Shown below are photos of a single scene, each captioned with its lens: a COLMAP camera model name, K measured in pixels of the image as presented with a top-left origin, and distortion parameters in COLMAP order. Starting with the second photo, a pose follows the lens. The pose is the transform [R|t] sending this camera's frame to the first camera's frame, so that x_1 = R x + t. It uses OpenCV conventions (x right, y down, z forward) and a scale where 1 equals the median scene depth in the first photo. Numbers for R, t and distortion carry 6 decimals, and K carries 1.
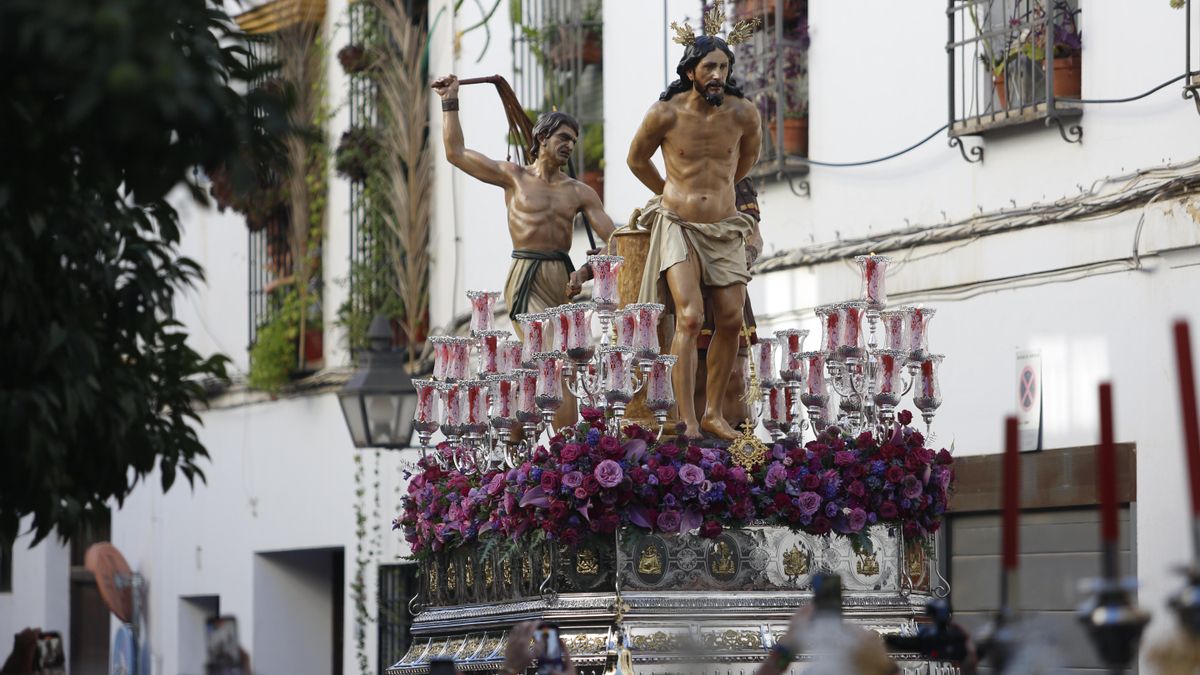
lens RADIAL K [[7035.4, 0, 599.2], [0, 7035.4, 338.8], [0, 0, 1]] dist [2.063523, 0.000000]
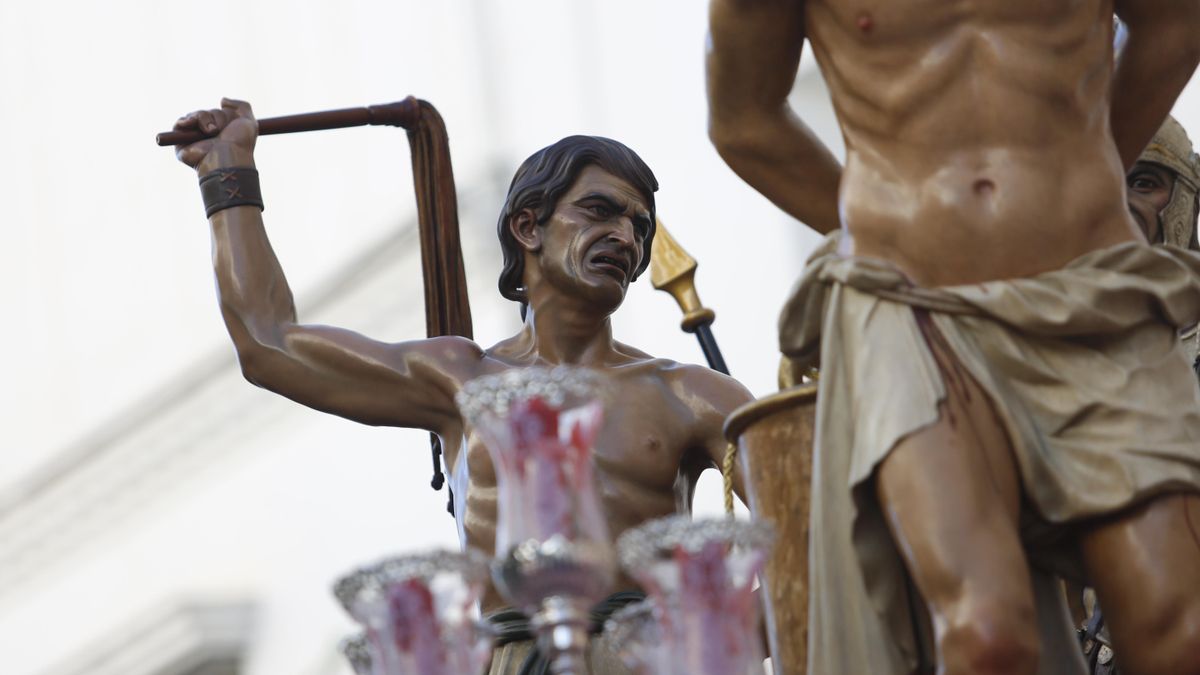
lens RADIAL K [[6917.2, 0, 591.7], [0, 6917.2, 332.4], [0, 0, 1]] dist [1.465268, 0.000000]
pose [[0.969498, -0.171573, -0.175031, 0.044453], [0.132801, 0.967935, -0.213227, 0.037290], [0.206003, 0.183479, 0.961196, 0.755406]]
